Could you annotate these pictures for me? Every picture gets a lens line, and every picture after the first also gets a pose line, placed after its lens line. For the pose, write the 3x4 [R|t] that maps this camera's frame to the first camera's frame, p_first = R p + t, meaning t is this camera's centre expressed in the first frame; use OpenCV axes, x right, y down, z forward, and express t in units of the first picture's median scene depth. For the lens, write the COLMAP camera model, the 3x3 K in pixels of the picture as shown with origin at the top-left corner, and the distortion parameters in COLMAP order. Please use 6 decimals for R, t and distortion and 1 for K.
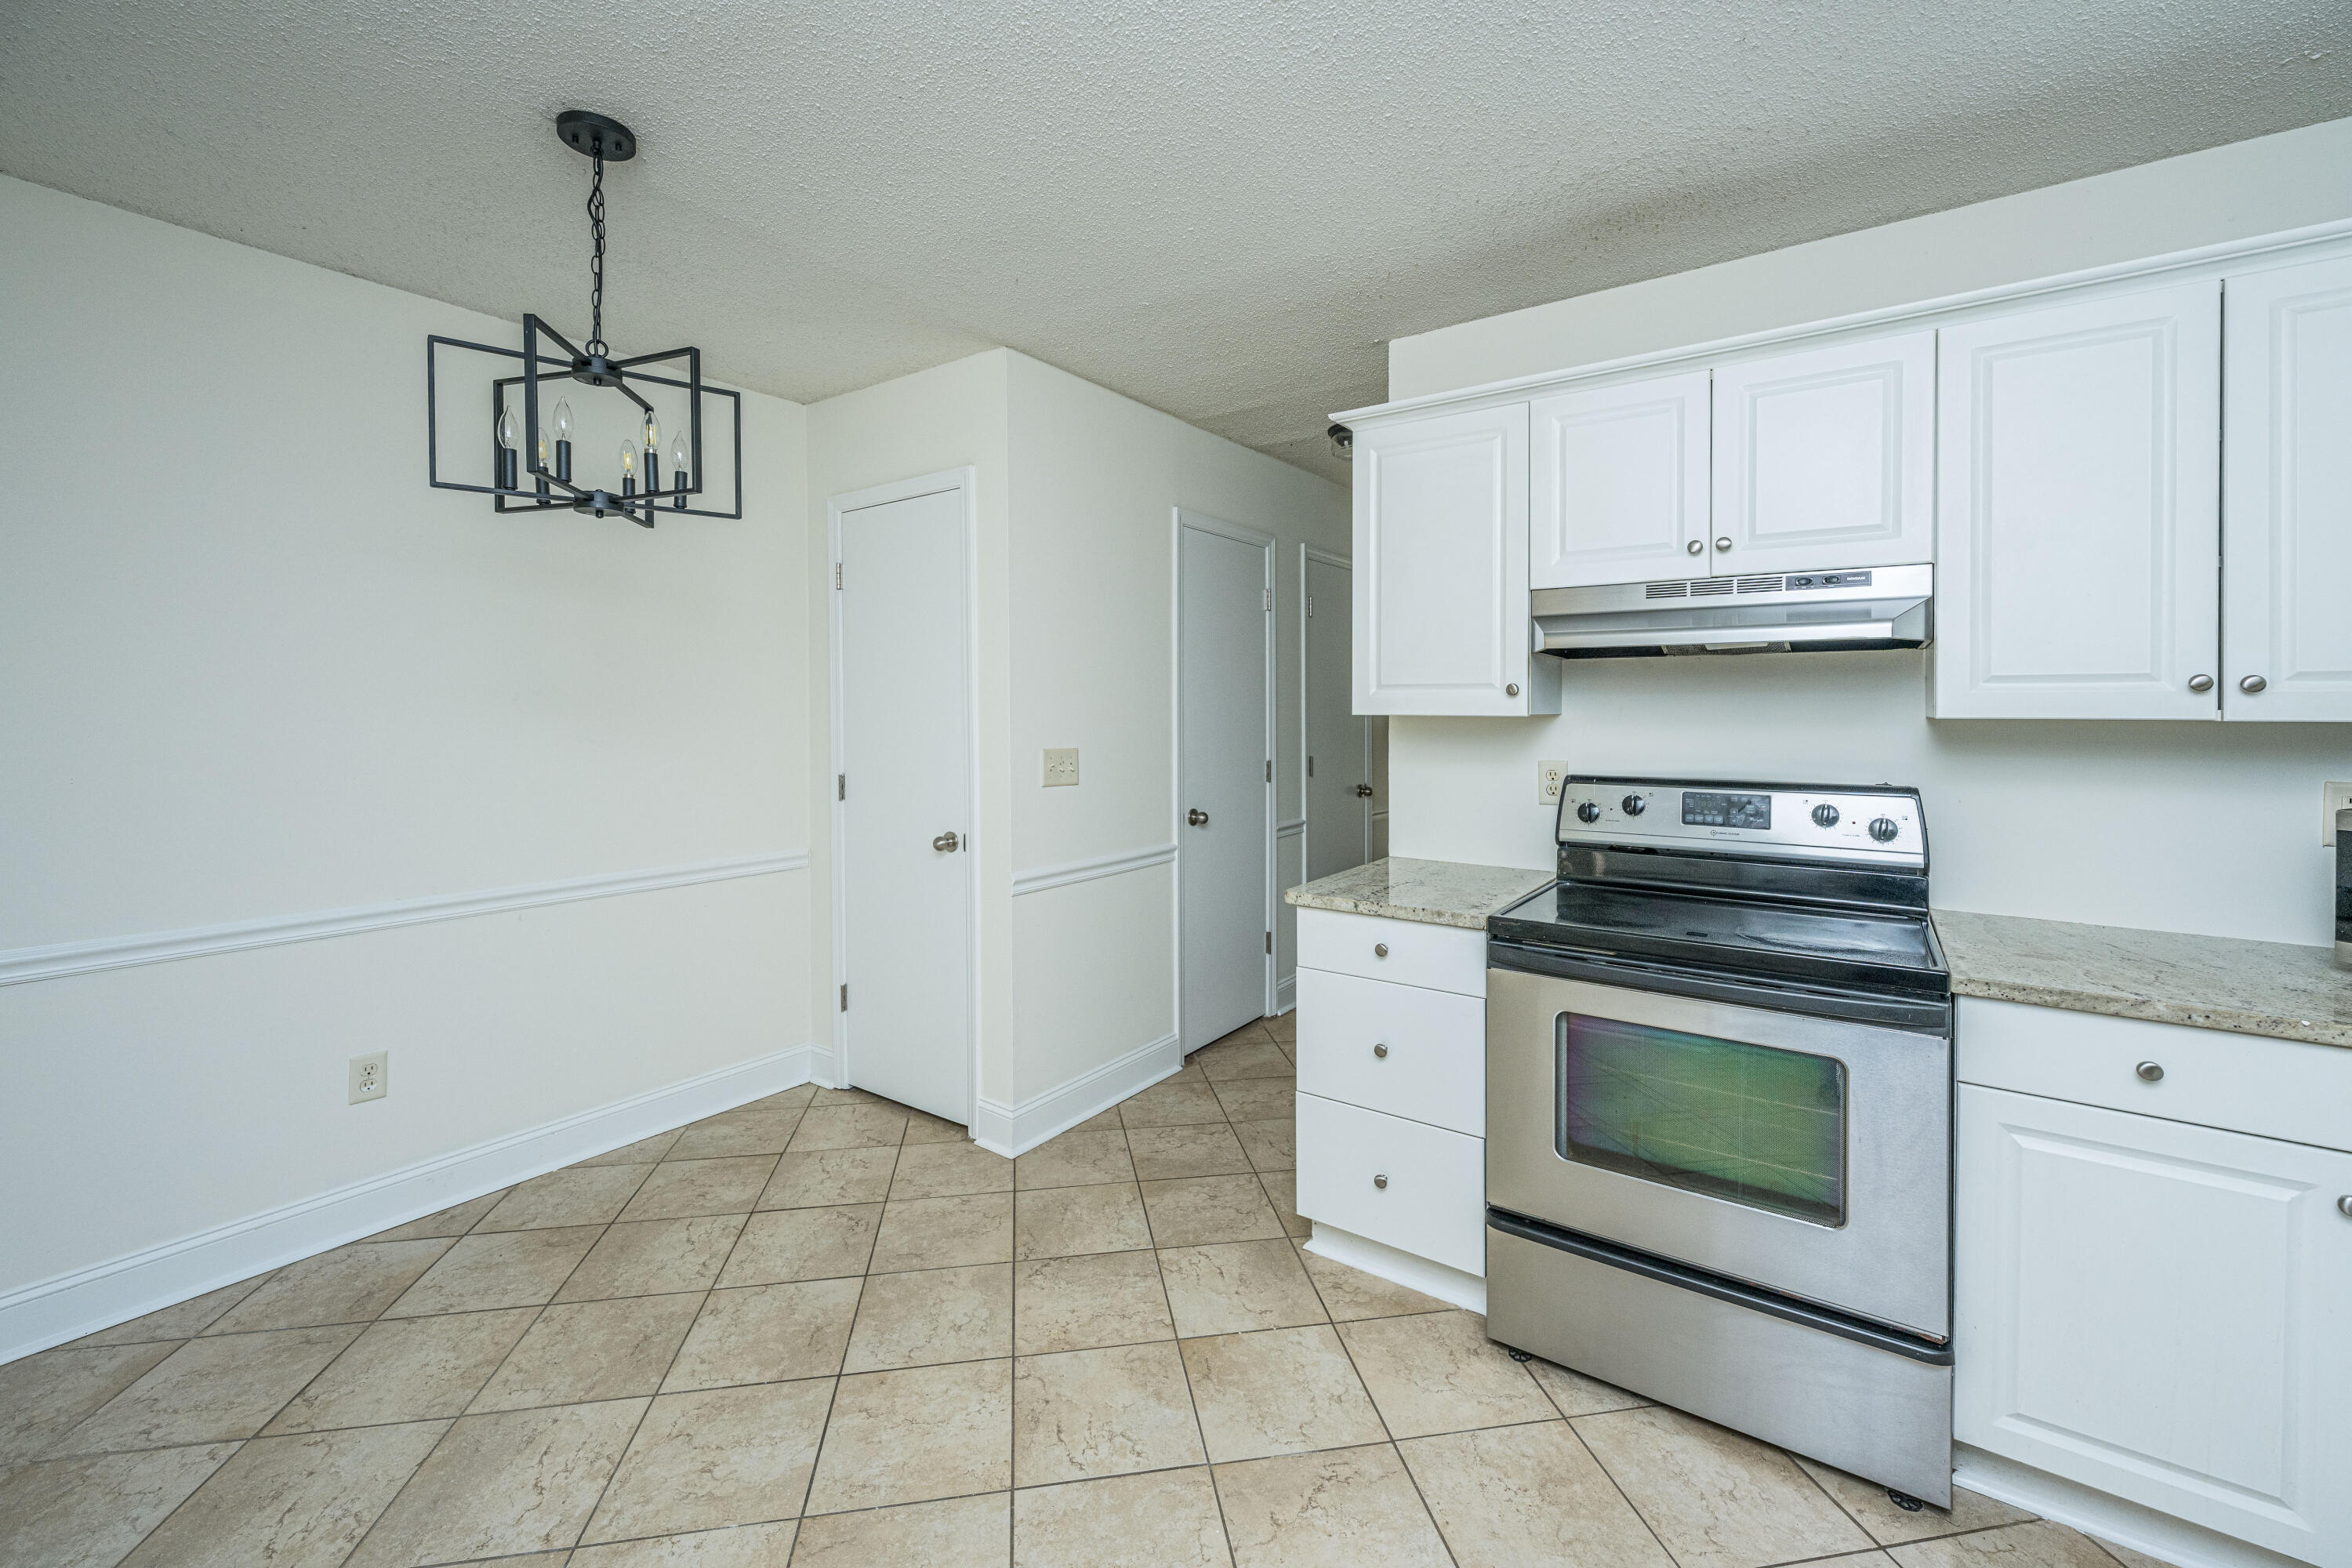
lens RADIAL K [[959.7, 0, 1188.6], [0, 959.7, 718.2], [0, 0, 1]] dist [-0.003677, 0.003300]
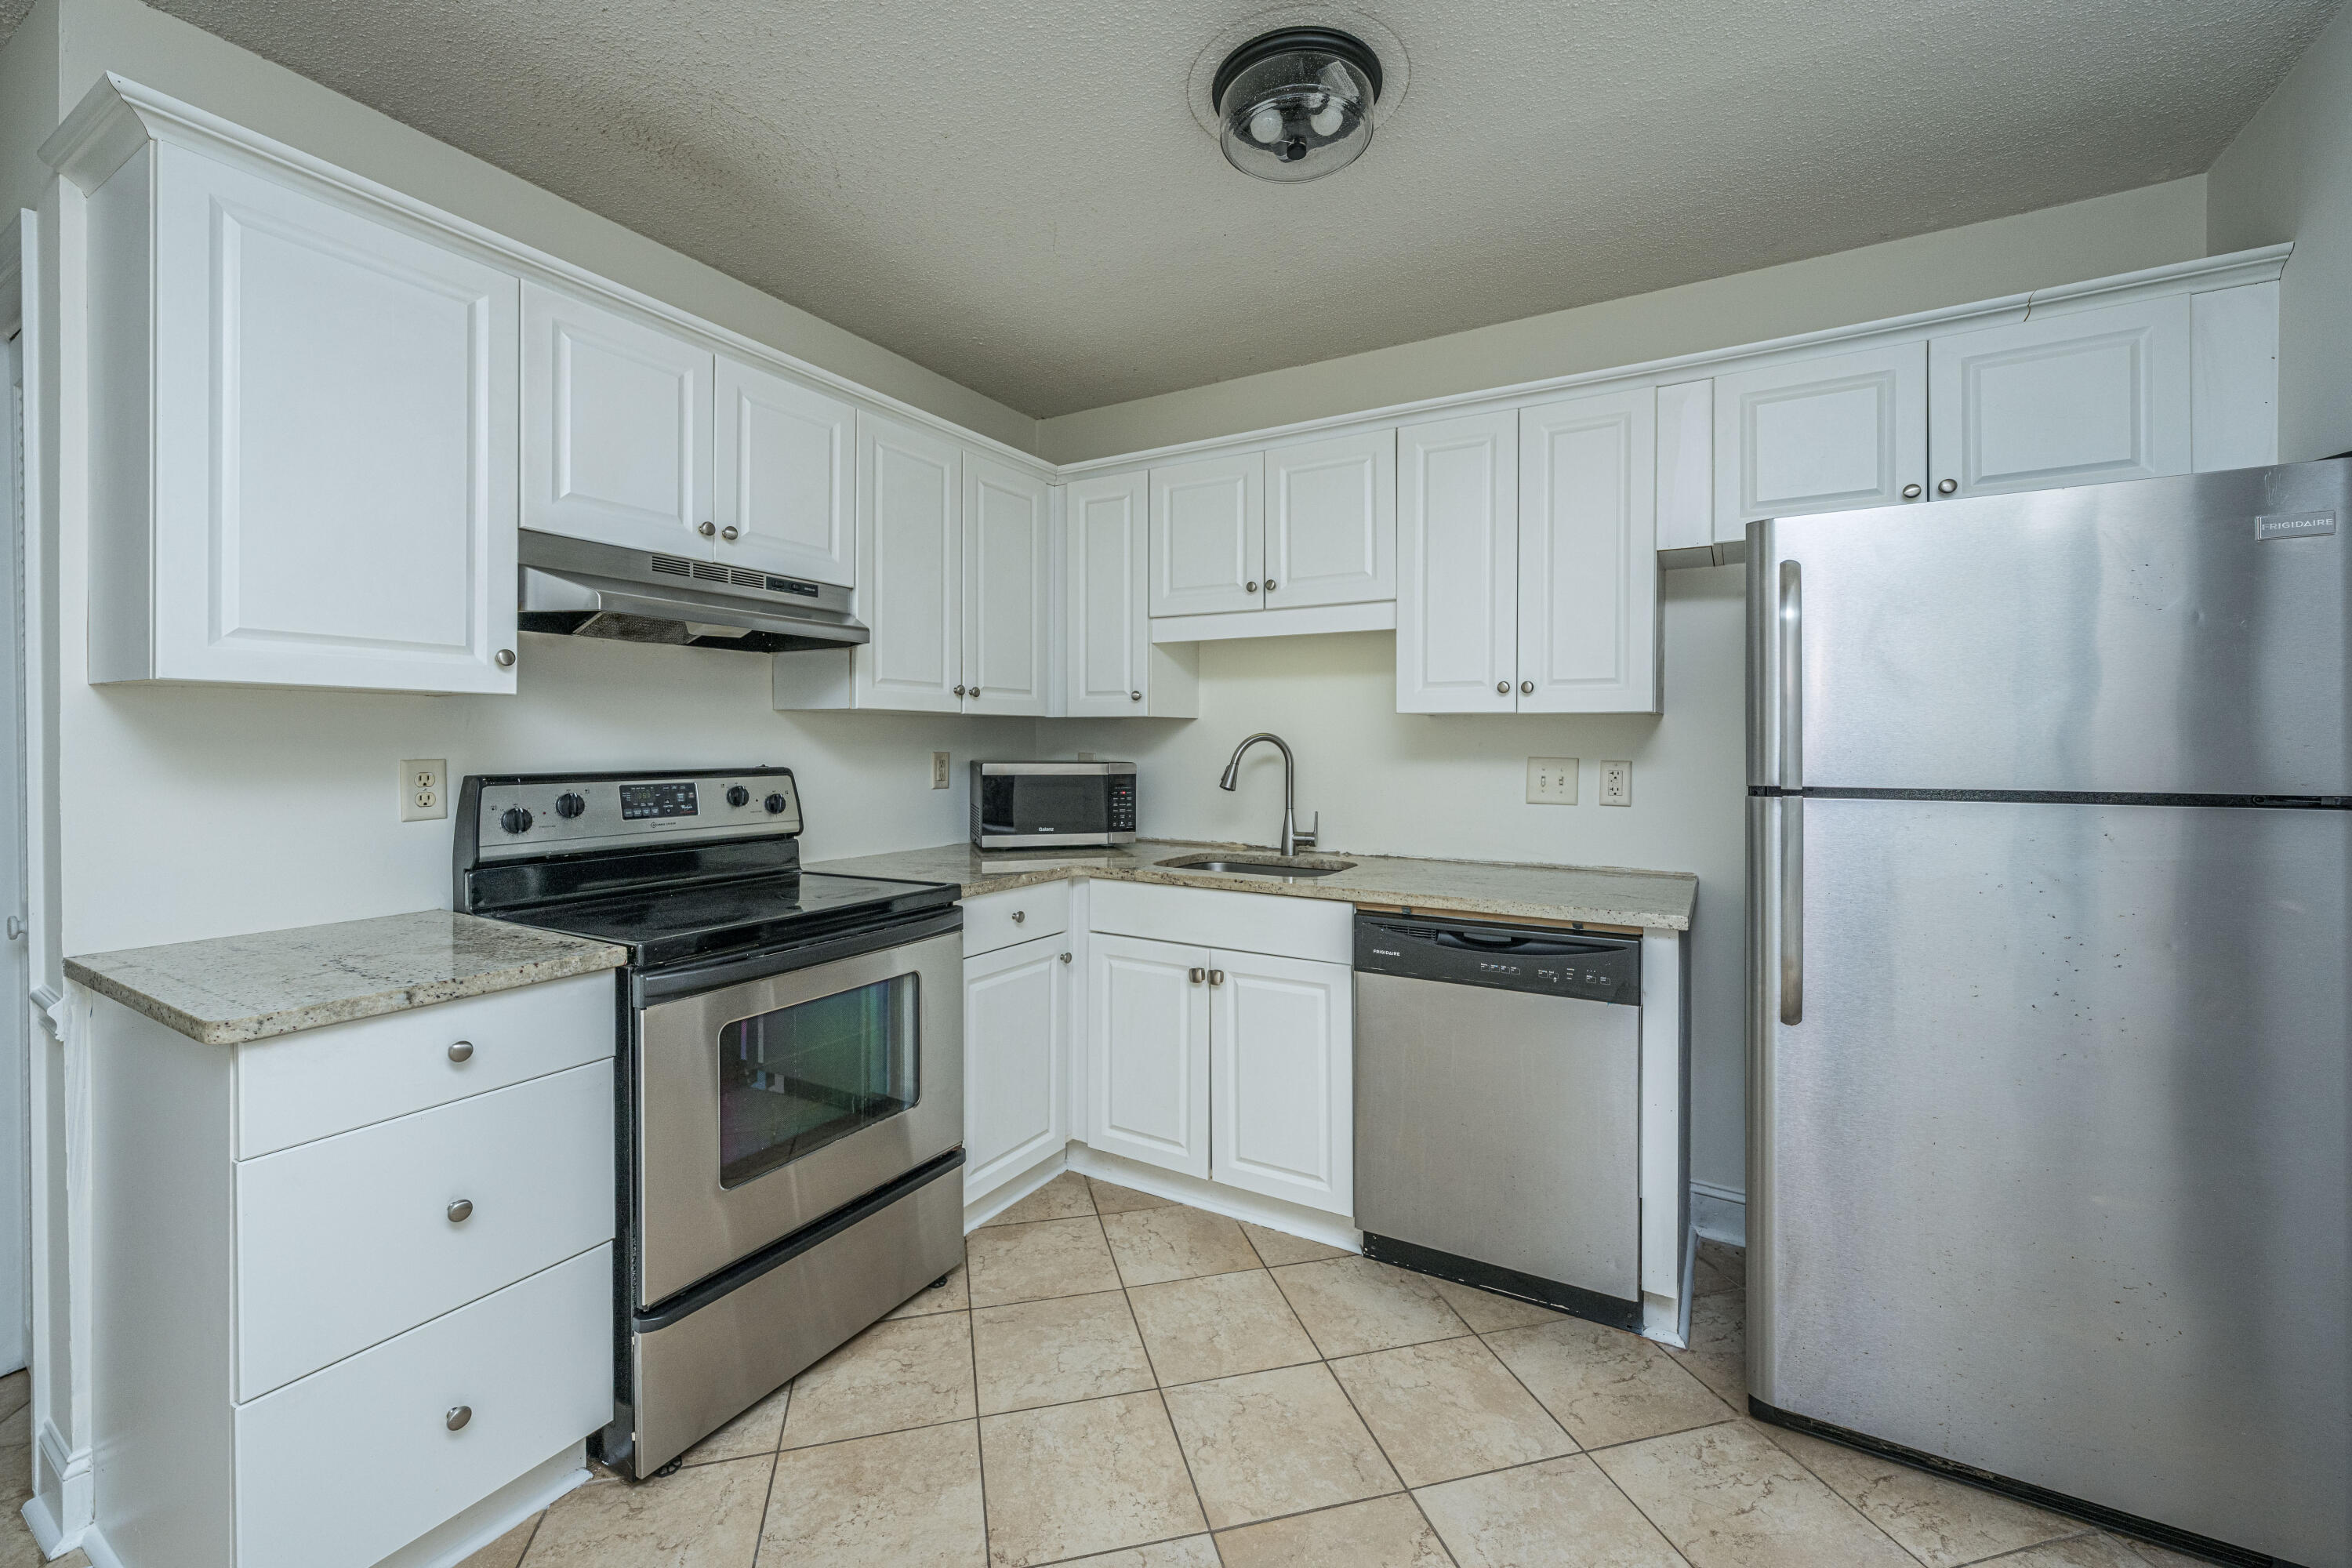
lens RADIAL K [[959.7, 0, 1159.0], [0, 959.7, 739.1], [0, 0, 1]] dist [-0.003677, 0.003300]
pose [[-0.070214, -0.000979, 0.997531, -0.471980], [0.007361, 0.999972, 0.001499, 0.037190], [-0.997505, 0.007449, -0.070205, 0.588698]]
